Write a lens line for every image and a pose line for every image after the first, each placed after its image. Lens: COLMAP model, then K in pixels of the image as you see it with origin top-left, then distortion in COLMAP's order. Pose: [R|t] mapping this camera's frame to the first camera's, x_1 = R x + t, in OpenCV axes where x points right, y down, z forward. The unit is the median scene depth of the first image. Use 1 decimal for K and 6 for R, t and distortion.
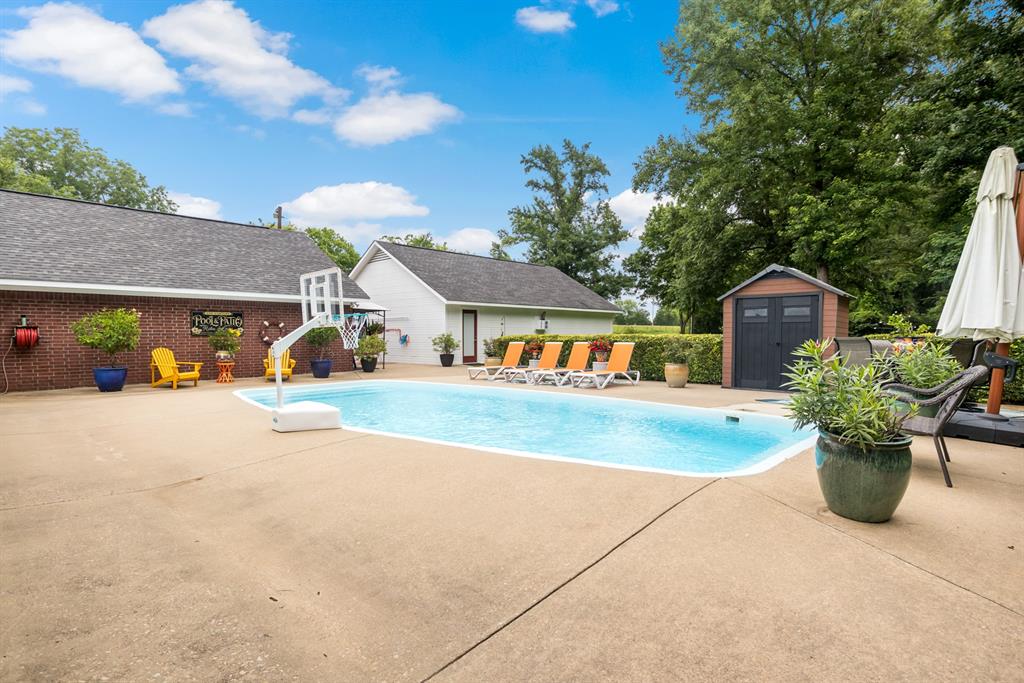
lens RADIAL K [[521.2, 0, 512.6], [0, 521.2, 343.2], [0, 0, 1]] dist [-0.012747, 0.002017]
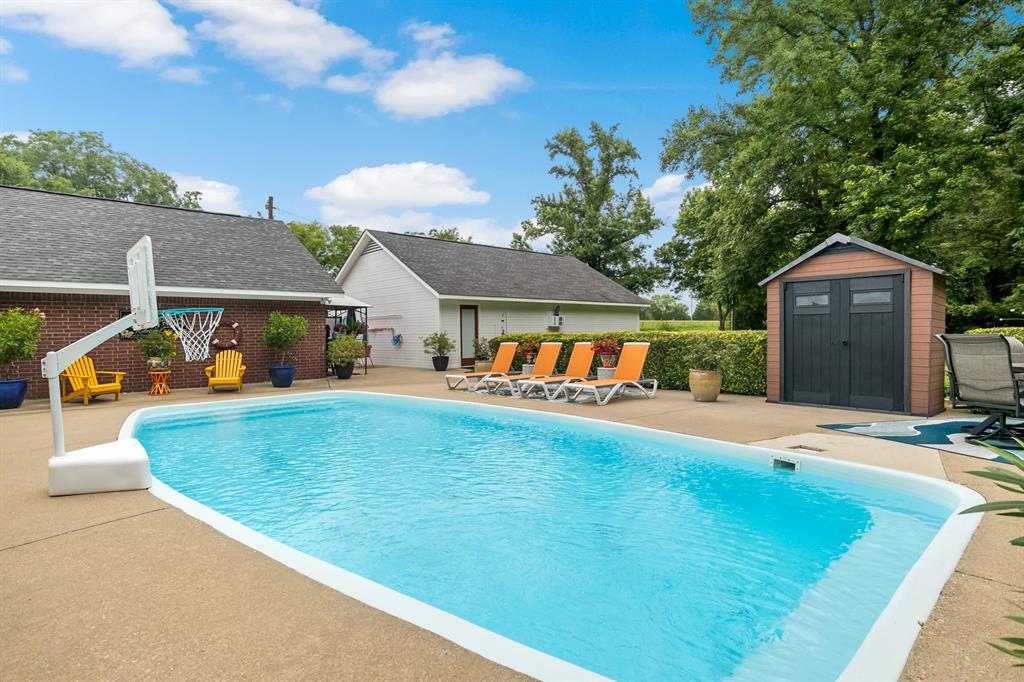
lens RADIAL K [[521.2, 0, 519.8], [0, 521.2, 333.3], [0, 0, 1]] dist [-0.012747, 0.002017]
pose [[0.998082, -0.011581, -0.060819, 0.055451], [0.010797, 0.999855, -0.013201, -0.004359], [0.060963, 0.012519, 0.998061, 0.135480]]
